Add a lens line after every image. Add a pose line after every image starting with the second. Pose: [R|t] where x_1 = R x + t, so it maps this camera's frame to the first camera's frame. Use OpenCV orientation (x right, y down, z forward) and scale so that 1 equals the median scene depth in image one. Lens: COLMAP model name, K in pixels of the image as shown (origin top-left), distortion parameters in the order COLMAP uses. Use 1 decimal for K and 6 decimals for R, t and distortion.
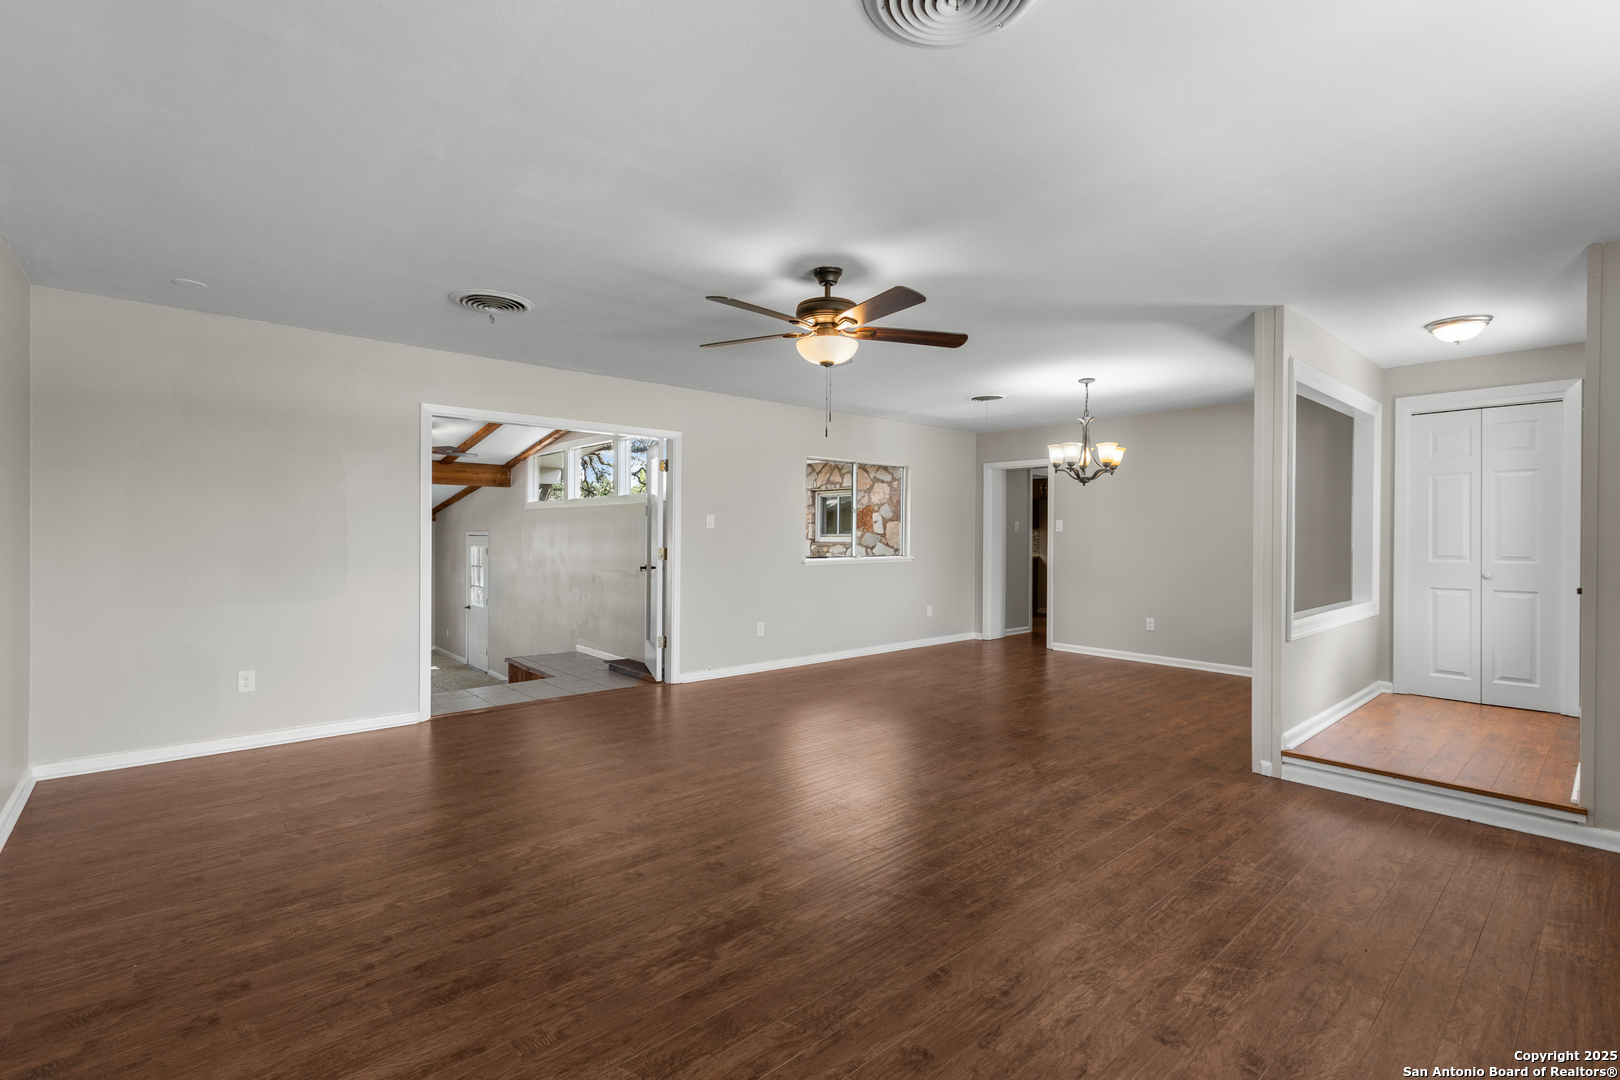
lens RADIAL K [[716.8, 0, 808.2], [0, 716.8, 539.1], [0, 0, 1]] dist [0.001984, -0.000257]
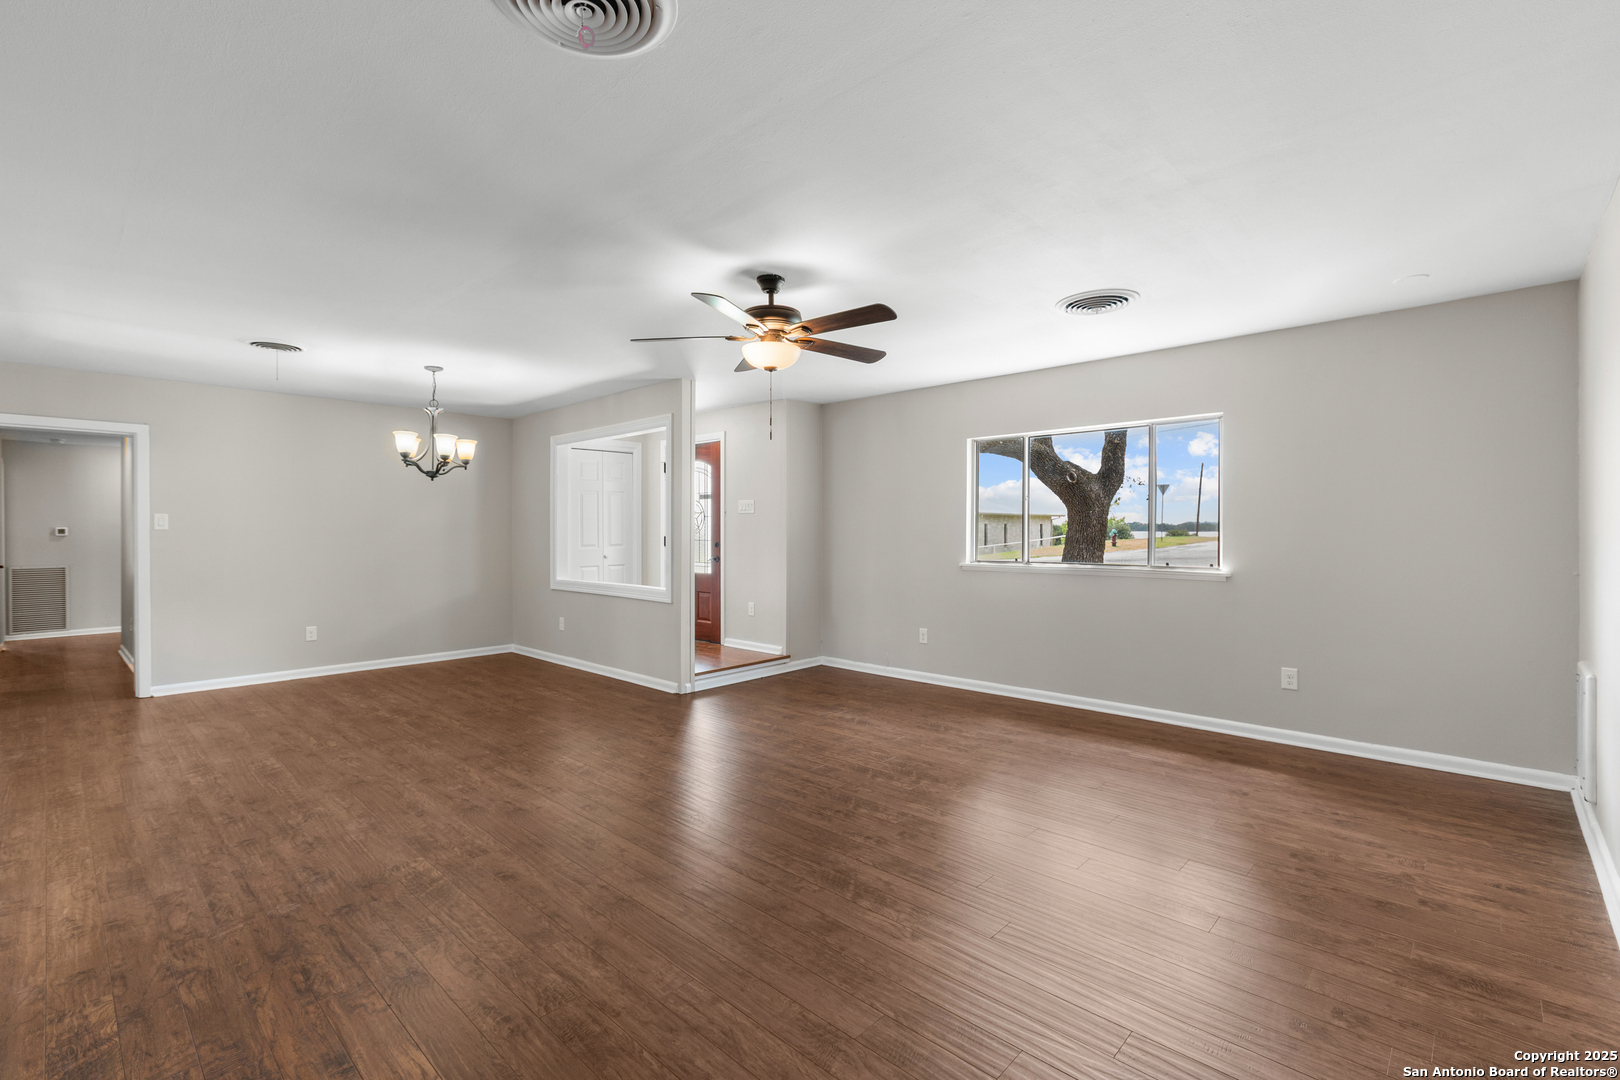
lens RADIAL K [[716.8, 0, 797.1], [0, 716.8, 528.9], [0, 0, 1]] dist [0.001984, -0.000257]
pose [[-0.078964, -0.001427, 0.996876, -0.716515], [0.010762, 0.999939, 0.002284, -0.010208], [-0.996819, 0.010909, -0.078944, 0.739286]]
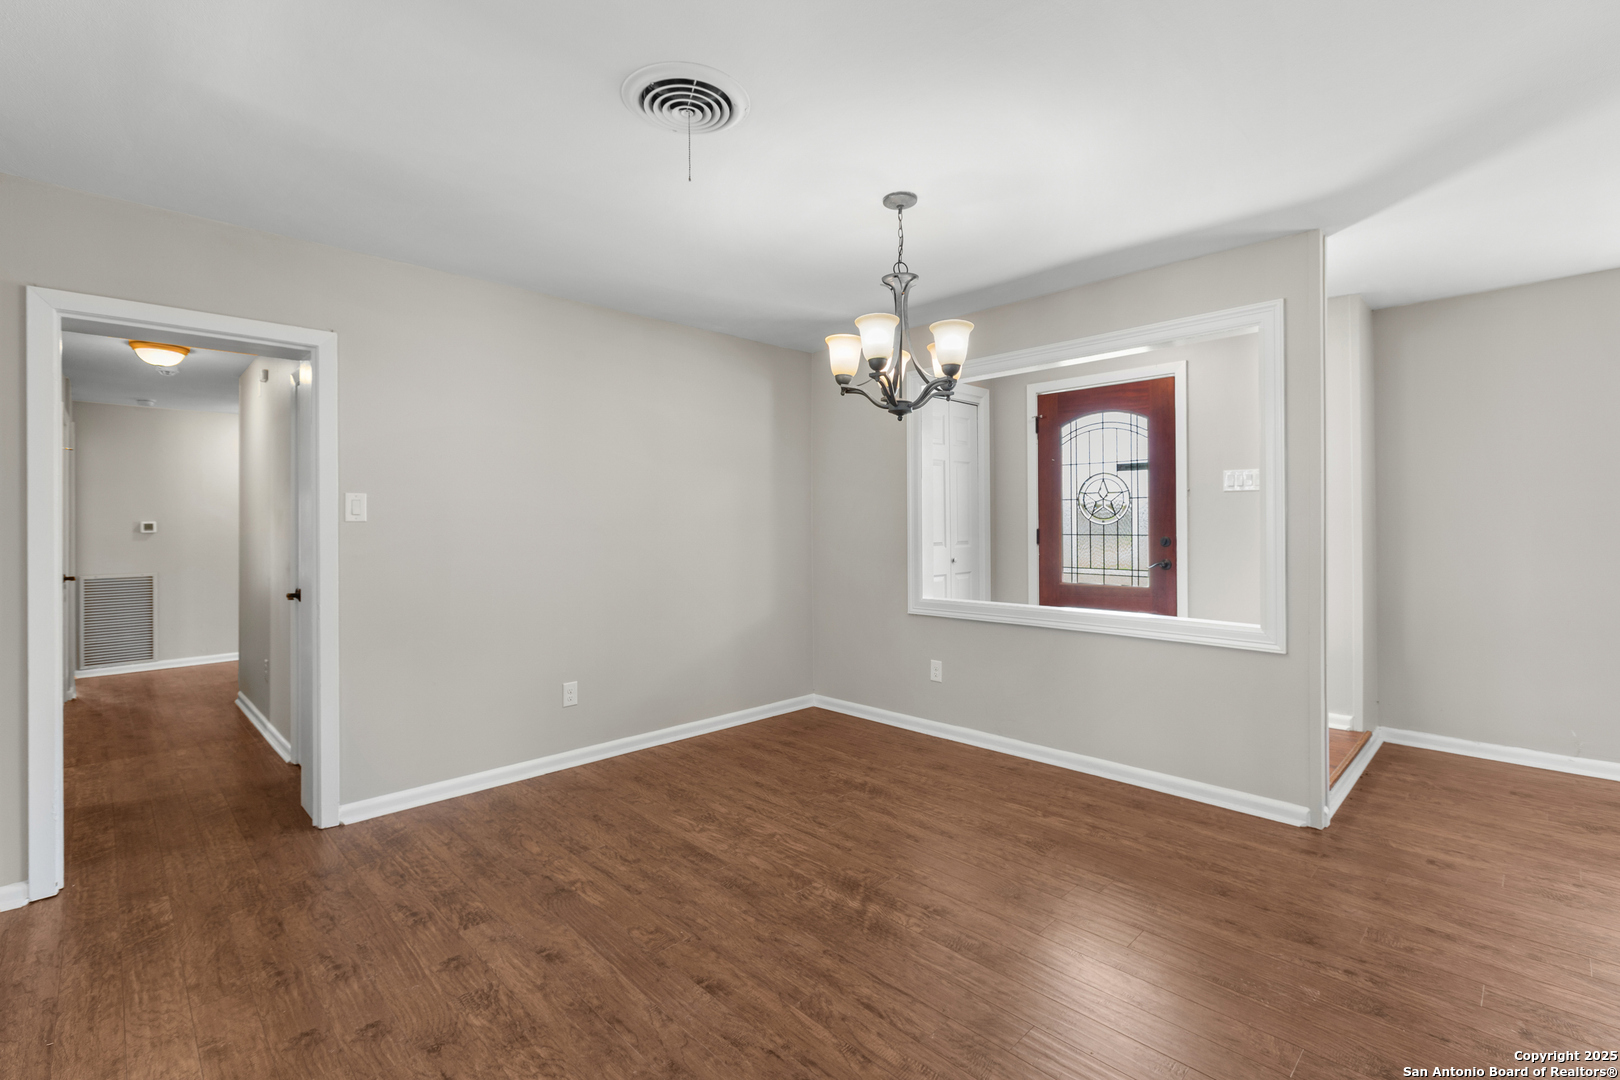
lens RADIAL K [[716.8, 0, 805.4], [0, 716.8, 526.0], [0, 0, 1]] dist [0.001984, -0.000257]
pose [[-0.046187, -0.008086, 0.998900, -0.099937], [0.016658, 0.999822, 0.008863, -0.013091], [-0.998794, 0.017049, -0.046044, 1.335011]]
